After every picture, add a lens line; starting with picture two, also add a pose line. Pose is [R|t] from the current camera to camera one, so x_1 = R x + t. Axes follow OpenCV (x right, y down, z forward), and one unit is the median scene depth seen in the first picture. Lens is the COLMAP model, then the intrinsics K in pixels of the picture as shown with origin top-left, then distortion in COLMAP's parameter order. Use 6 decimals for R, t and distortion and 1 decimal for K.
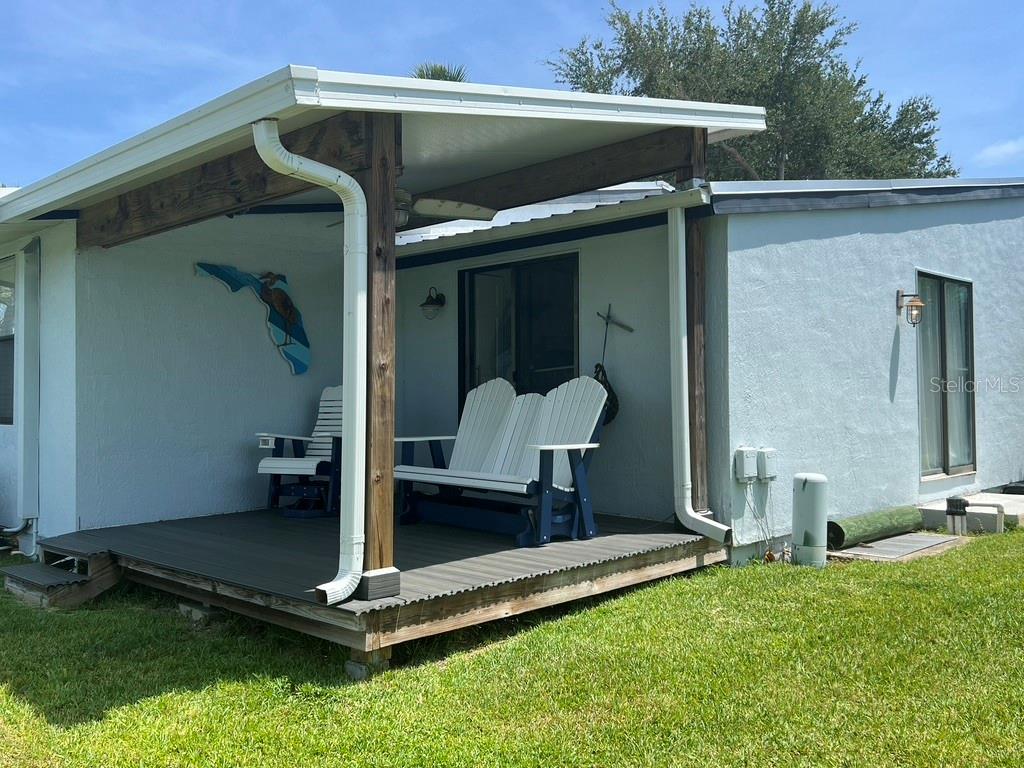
lens RADIAL K [[922.9, 0, 508.8], [0, 922.9, 390.8], [0, 0, 1]] dist [0.033587, -0.021143]
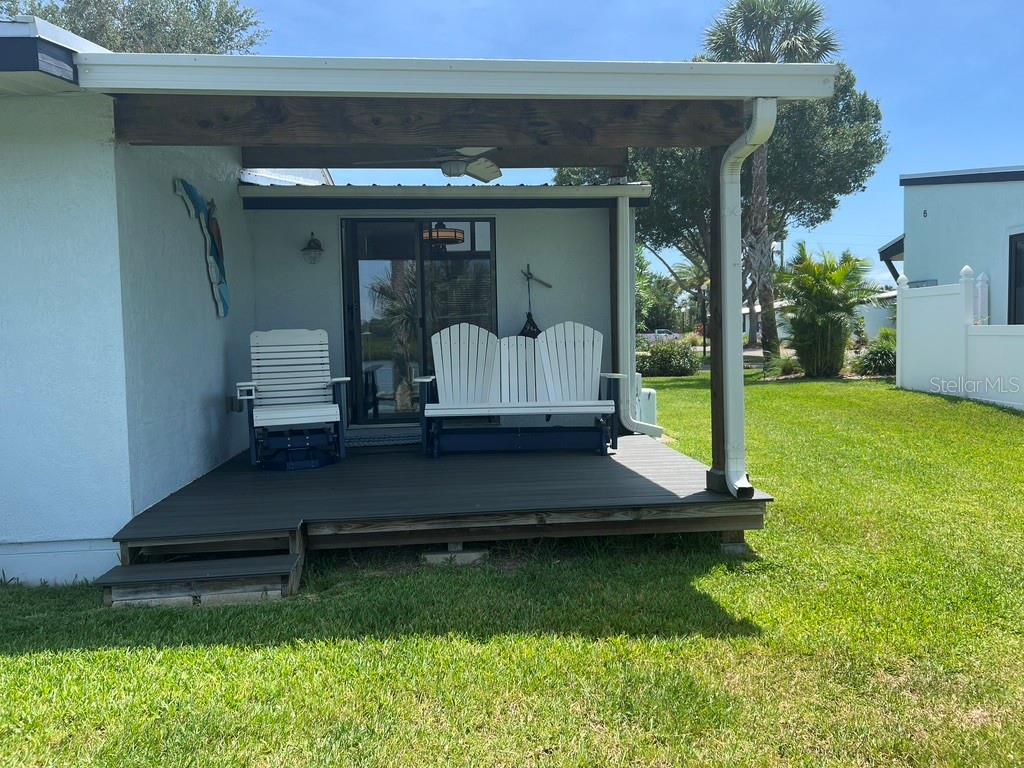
lens RADIAL K [[770.9, 0, 519.2], [0, 770.9, 378.3], [0, 0, 1]] dist [0.062789, -0.075853]
pose [[0.637361, -0.042496, 0.769393, -0.894447], [0.004807, 0.998678, 0.051178, 0.009346], [-0.770551, -0.028920, 0.636722, 0.427244]]
